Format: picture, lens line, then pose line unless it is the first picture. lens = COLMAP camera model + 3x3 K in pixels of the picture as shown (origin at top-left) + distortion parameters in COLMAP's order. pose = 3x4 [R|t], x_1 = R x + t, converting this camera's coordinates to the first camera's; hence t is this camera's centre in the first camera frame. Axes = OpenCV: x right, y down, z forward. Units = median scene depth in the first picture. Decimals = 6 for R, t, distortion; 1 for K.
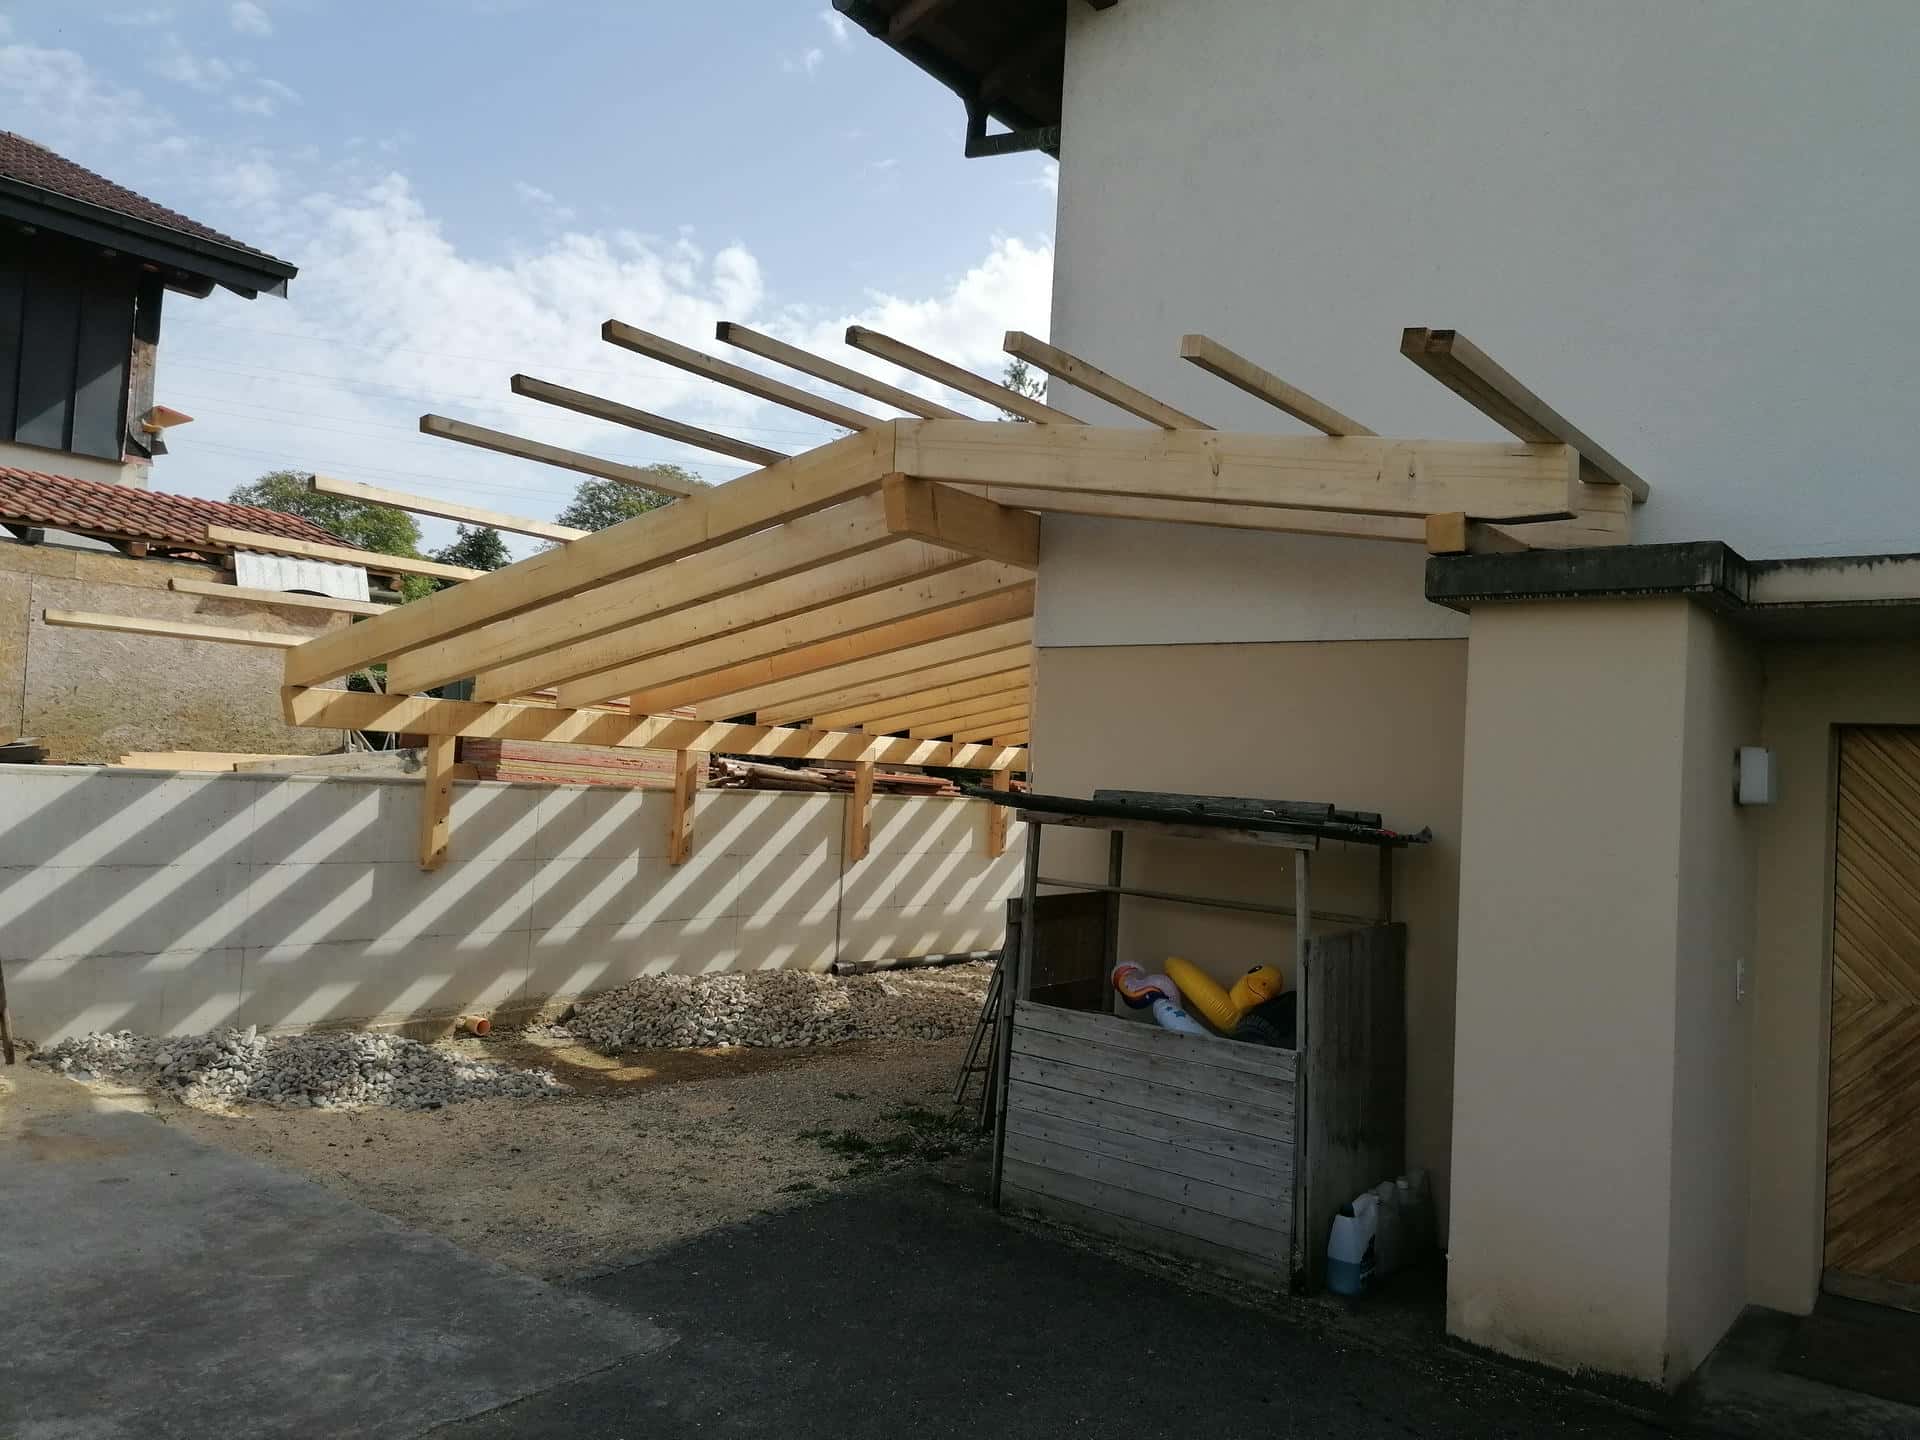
lens RADIAL K [[1442.2, 0, 964.0], [0, 1442.2, 725.3], [0, 0, 1]] dist [0.099743, -0.107803]
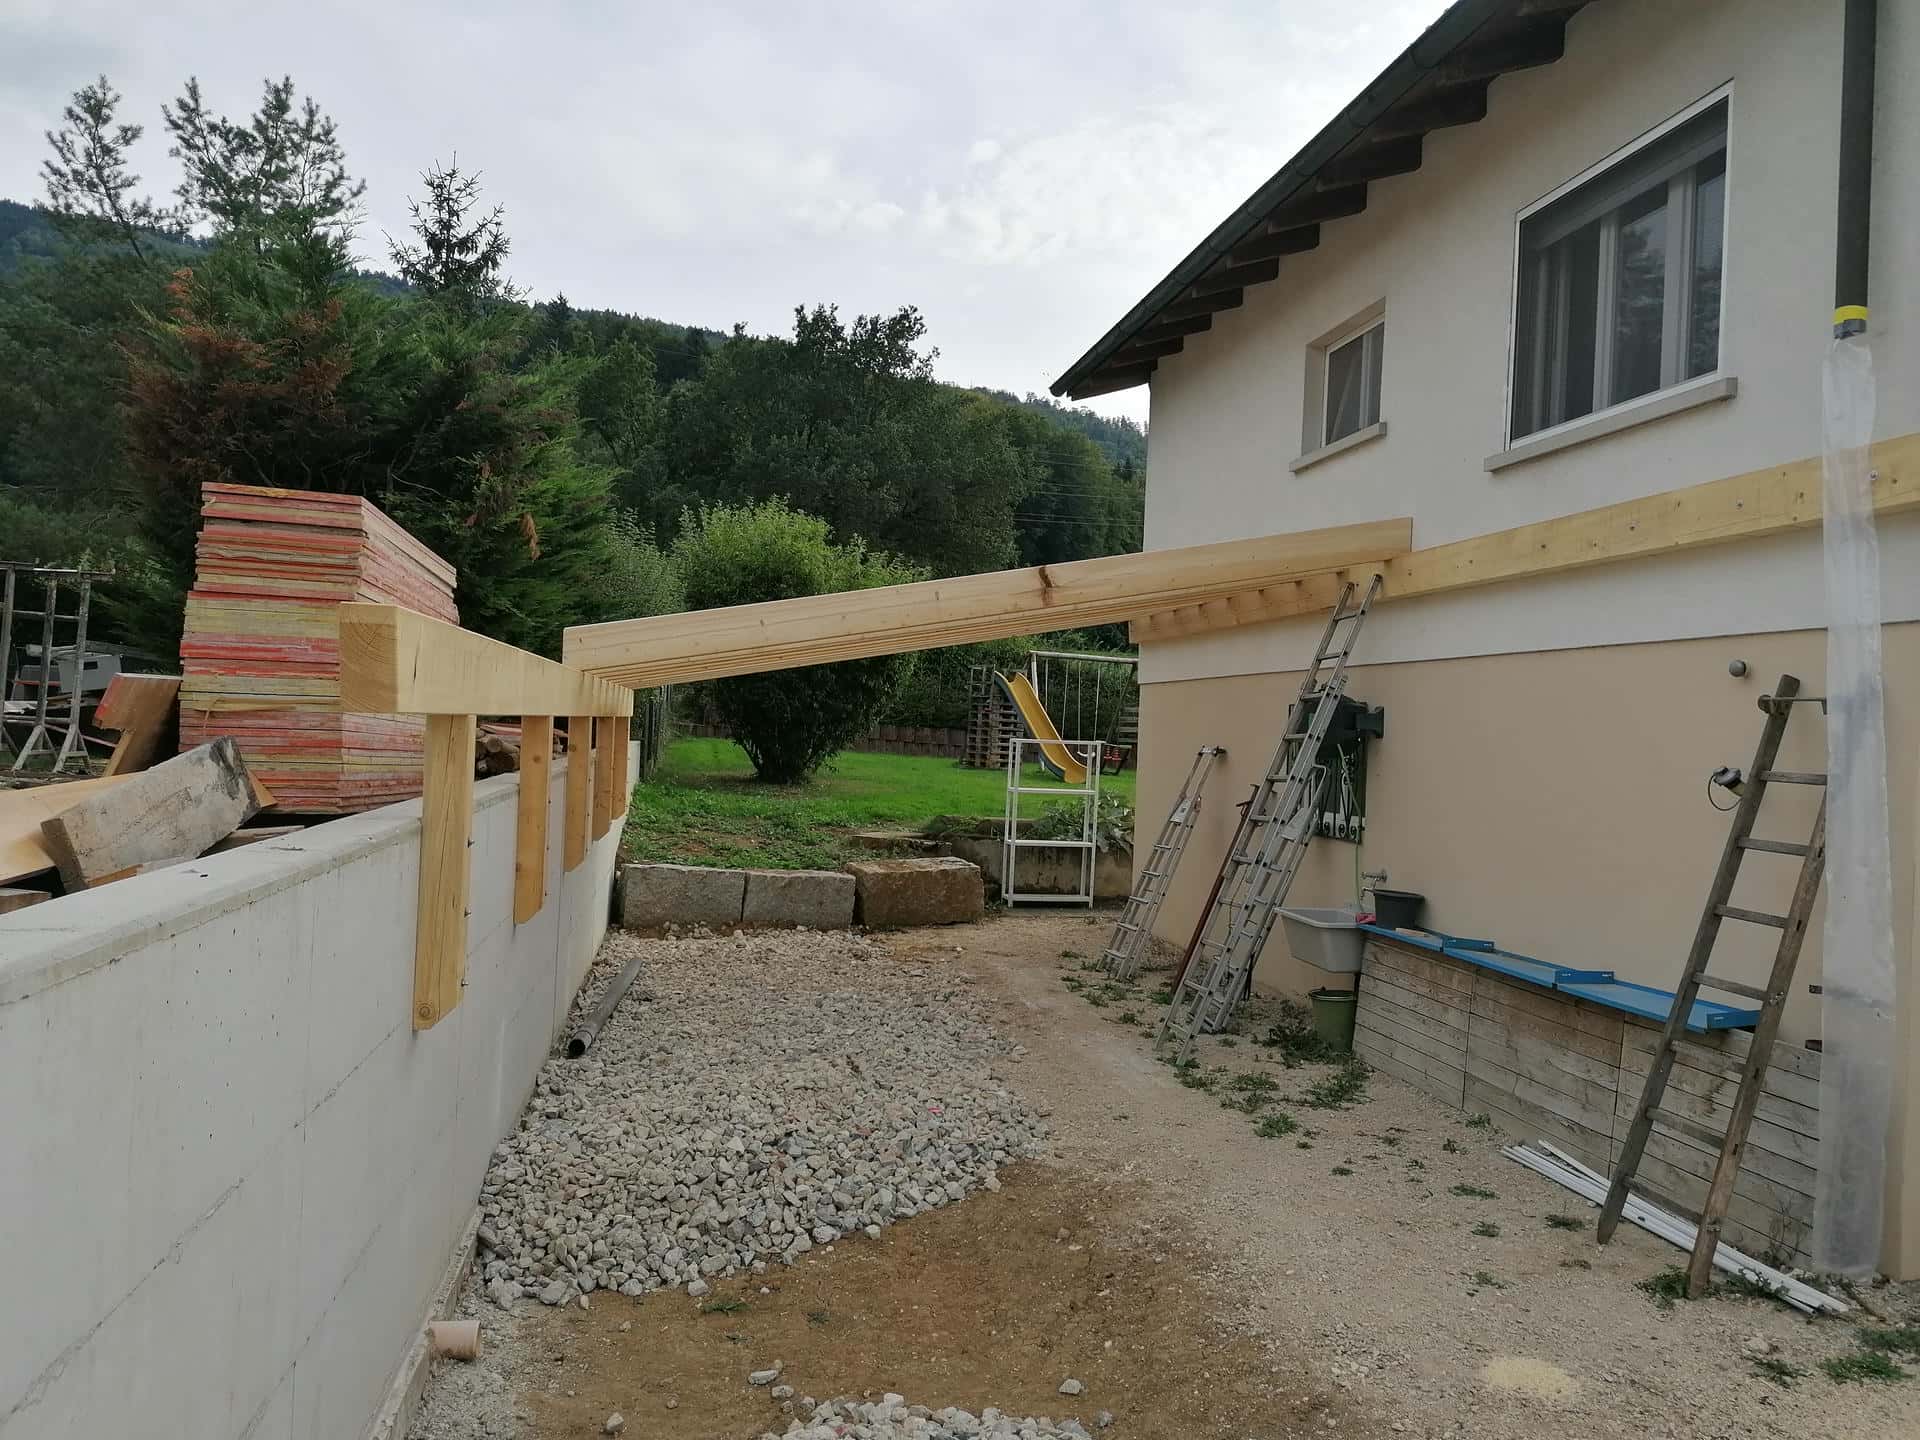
lens RADIAL K [[1442.2, 0, 964.0], [0, 1442.2, 725.3], [0, 0, 1]] dist [0.099743, -0.107803]
pose [[0.667409, -0.026490, 0.744220, -0.872083], [-0.032034, 0.997421, 0.064230, -0.034436], [-0.744002, -0.066708, 0.664839, 0.901260]]
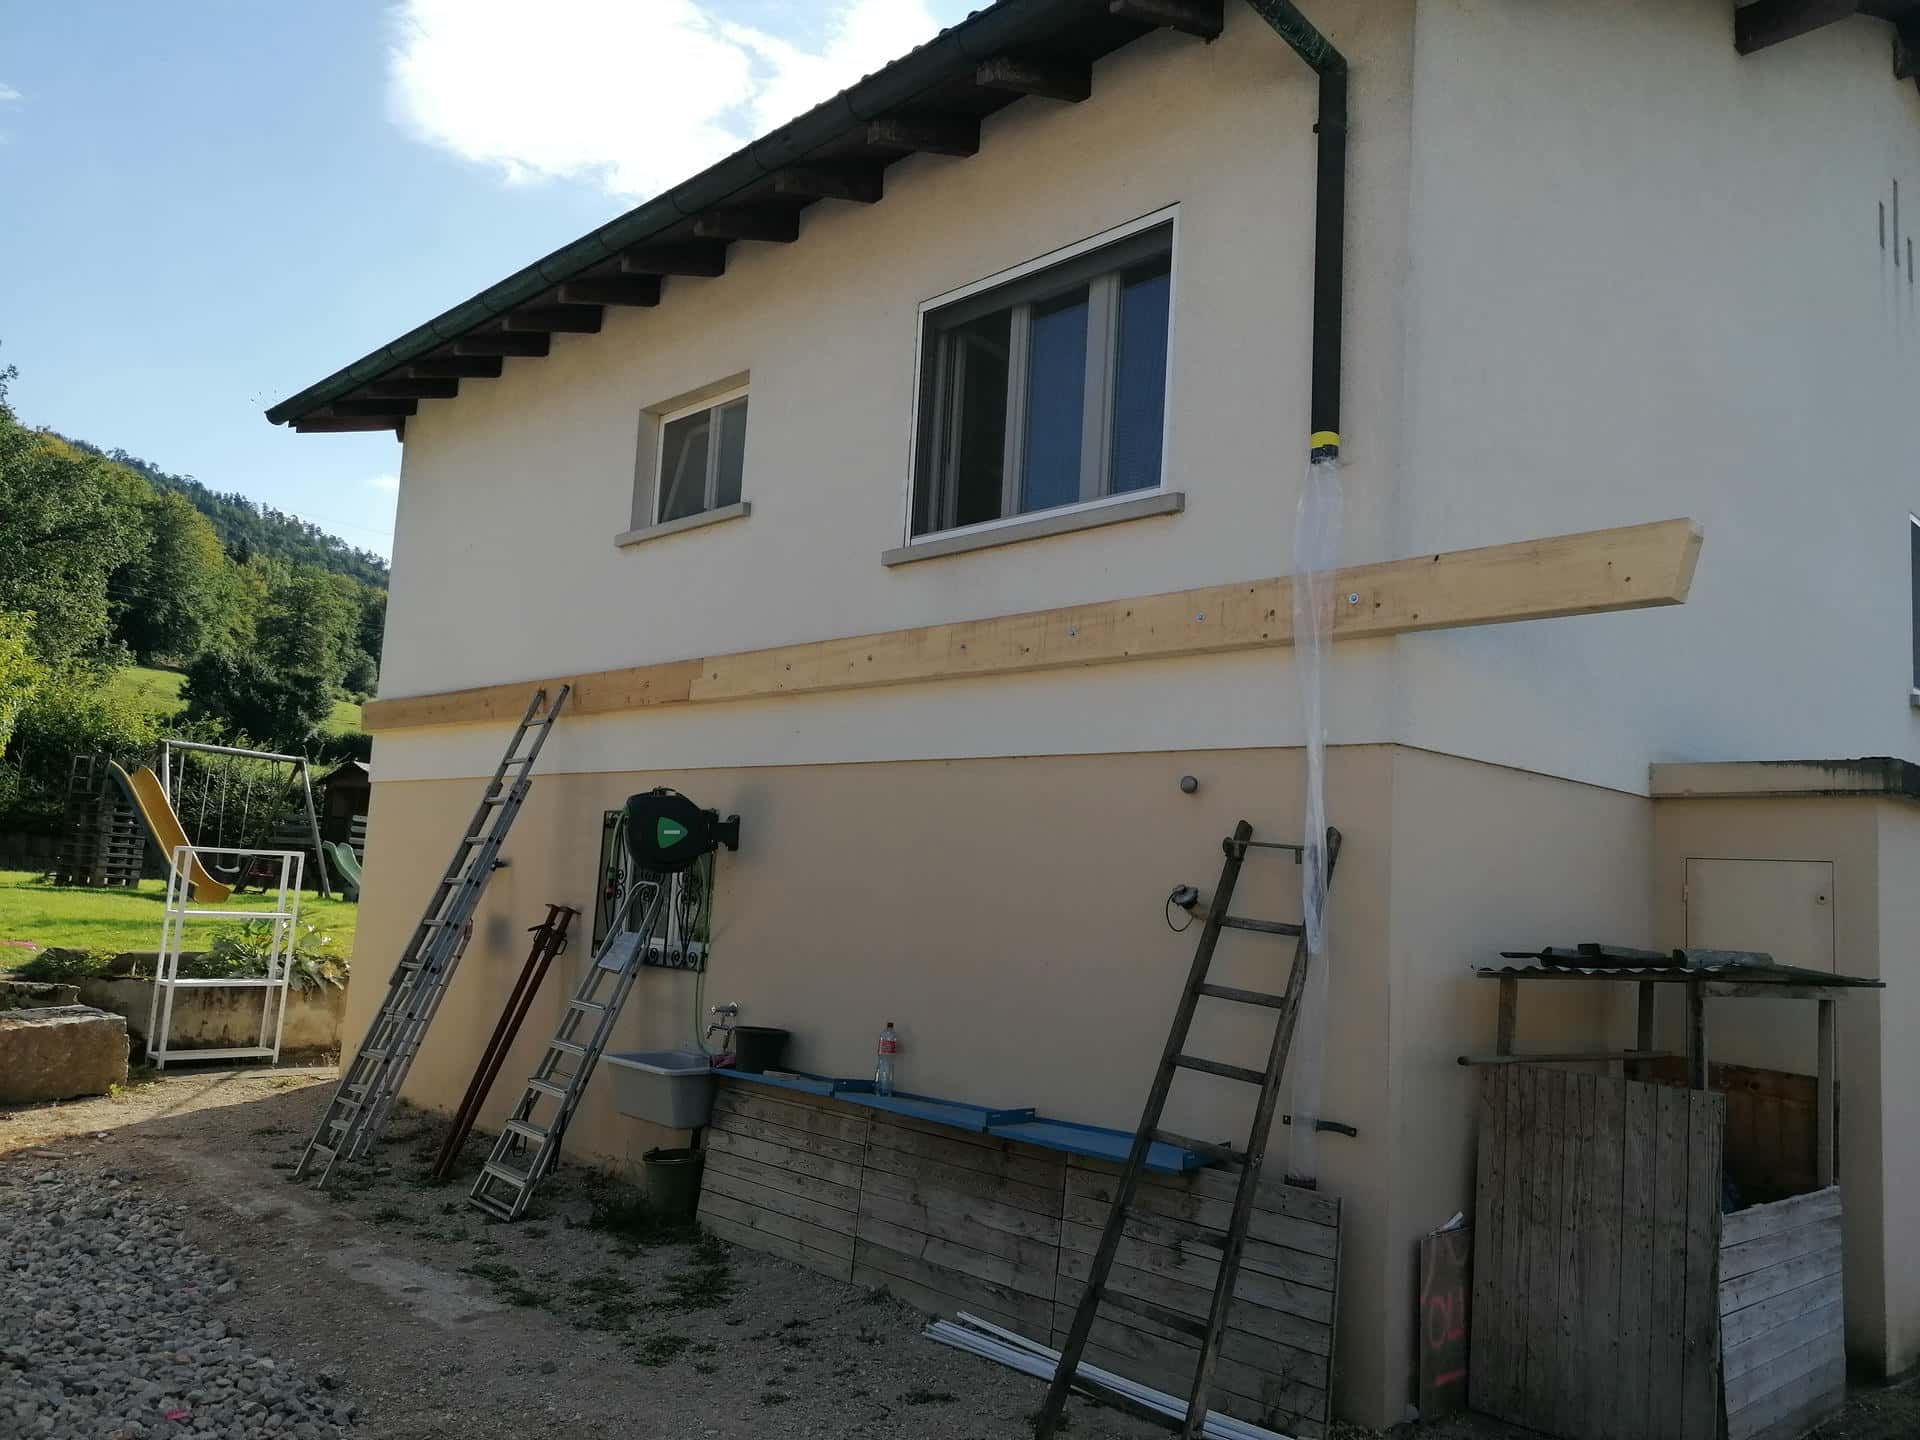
lens RADIAL K [[1442.2, 0, 964.0], [0, 1442.2, 725.3], [0, 0, 1]] dist [0.099743, -0.107803]
pose [[0.147196, 0.066450, 0.986873, -0.758027], [-0.087914, 0.994671, -0.053862, -0.002804], [-0.985193, -0.078831, 0.152253, 1.159346]]
